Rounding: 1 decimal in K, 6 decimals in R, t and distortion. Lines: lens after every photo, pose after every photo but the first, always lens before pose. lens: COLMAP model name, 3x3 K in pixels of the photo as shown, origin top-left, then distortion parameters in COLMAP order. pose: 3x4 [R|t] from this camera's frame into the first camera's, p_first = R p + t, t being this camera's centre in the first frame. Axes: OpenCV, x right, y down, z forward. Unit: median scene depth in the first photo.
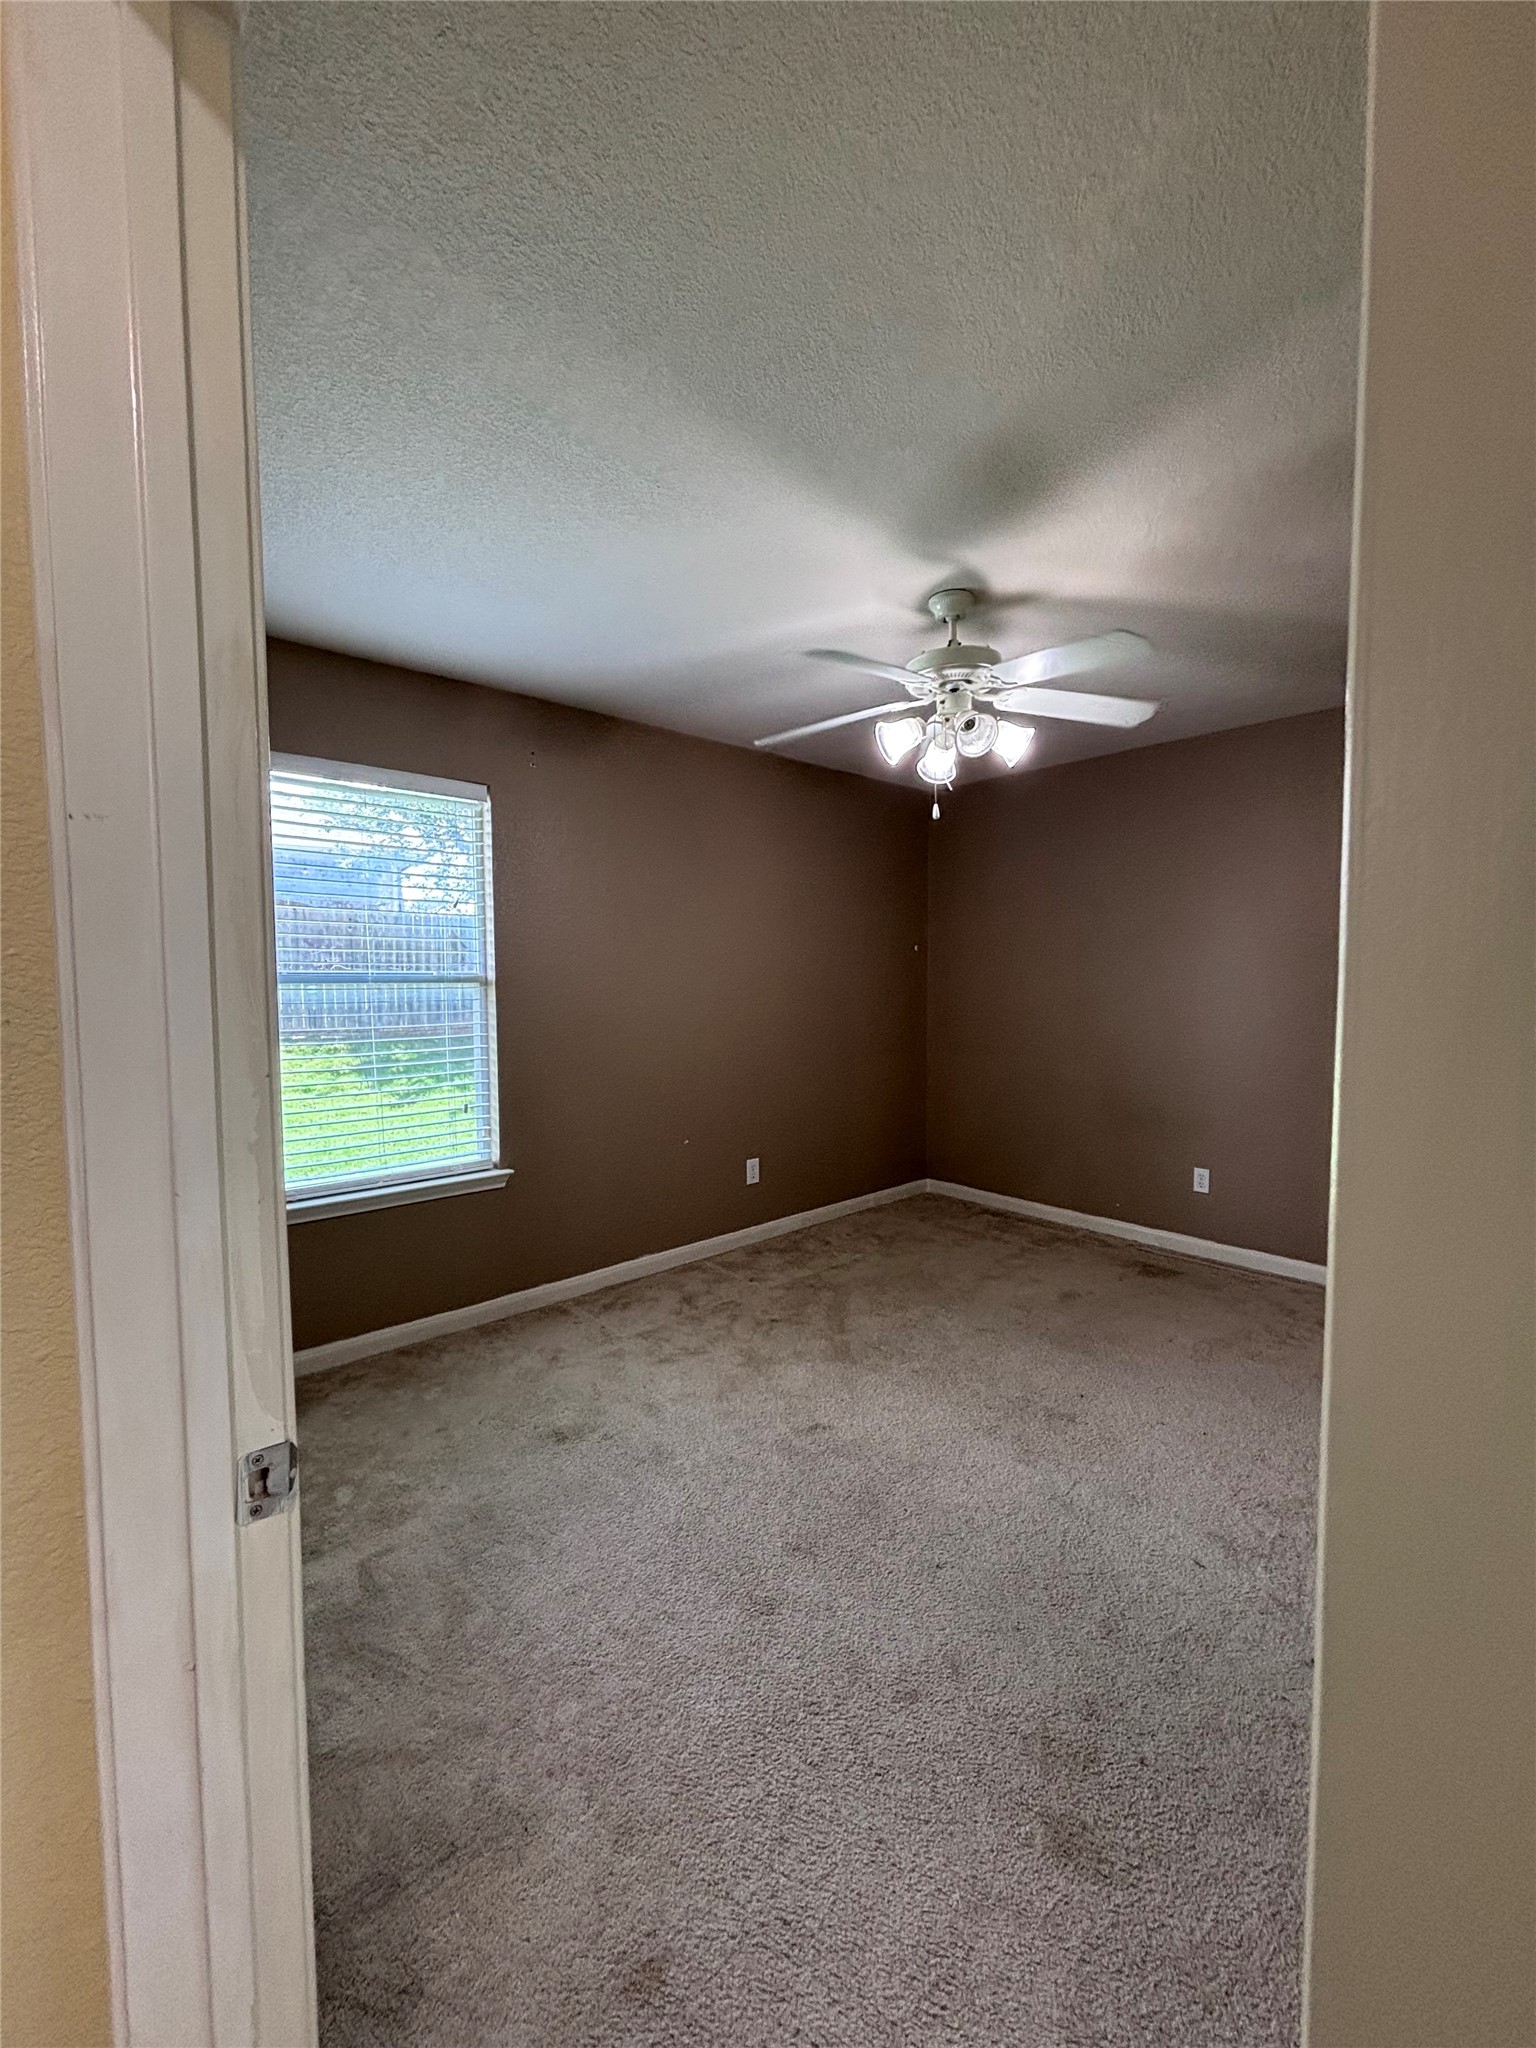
lens RADIAL K [[826.7, 0, 774.4], [0, 826.7, 1022.9], [0, 0, 1]] dist [0.004200, 0.001306]
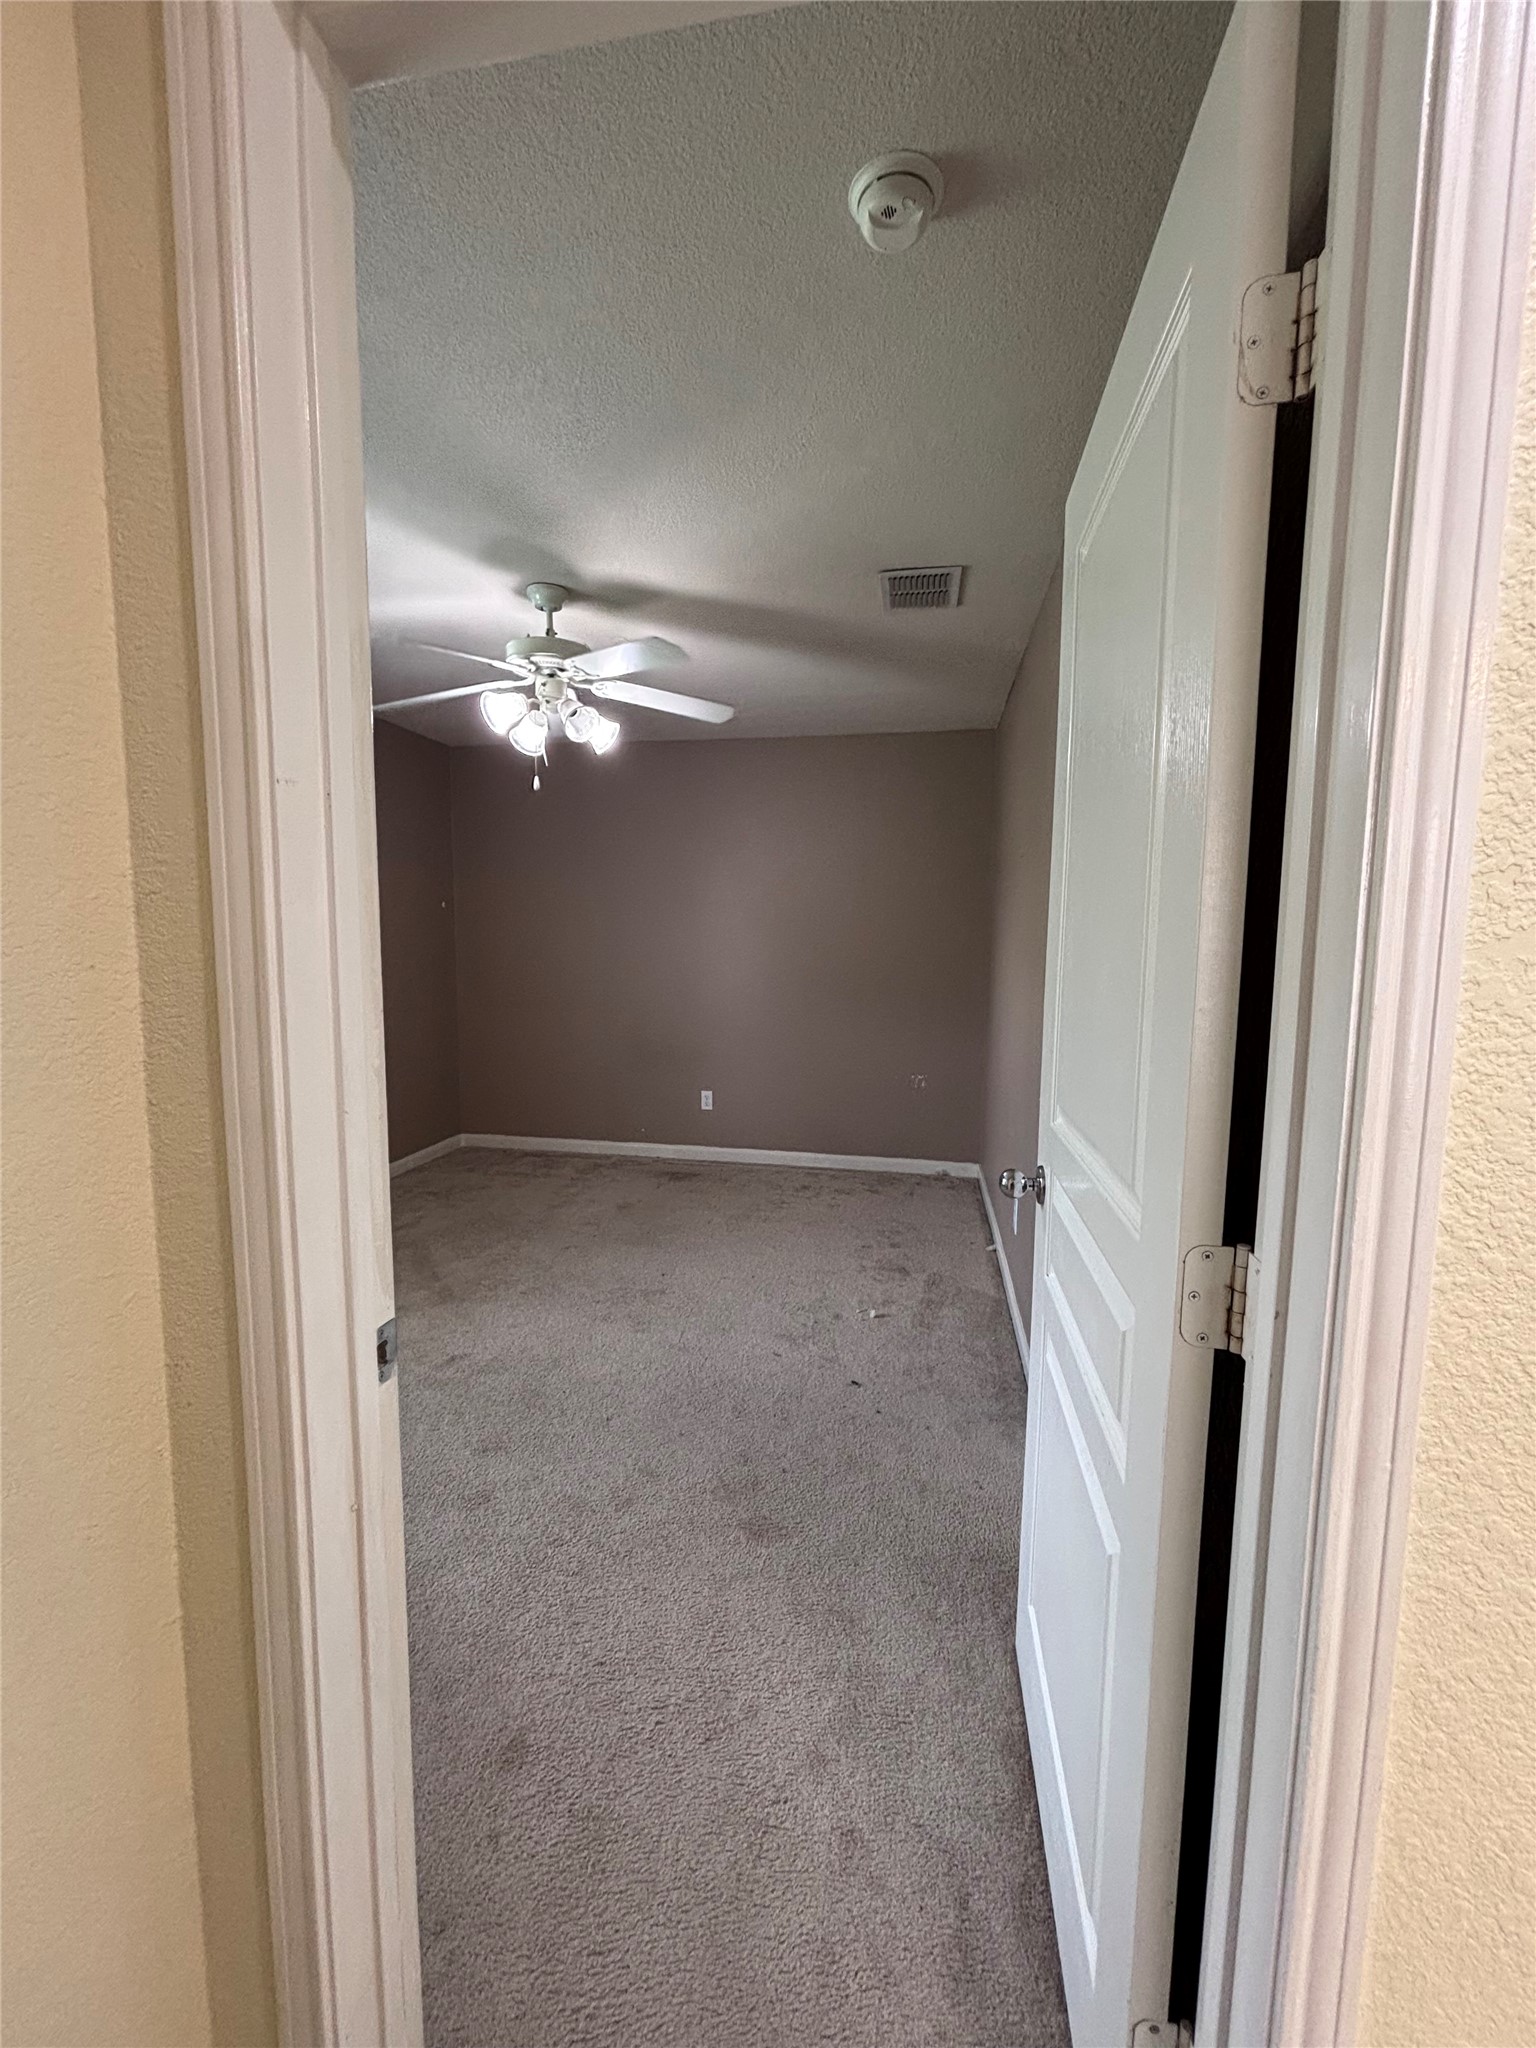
lens RADIAL K [[826.7, 0, 763.6], [0, 826.7, 1015.3], [0, 0, 1]] dist [0.004200, 0.001306]
pose [[0.804935, -0.052528, 0.591033, -0.167338], [0.028773, 0.998357, 0.049544, 0.005802], [-0.592665, -0.022874, 0.805124, -0.055229]]
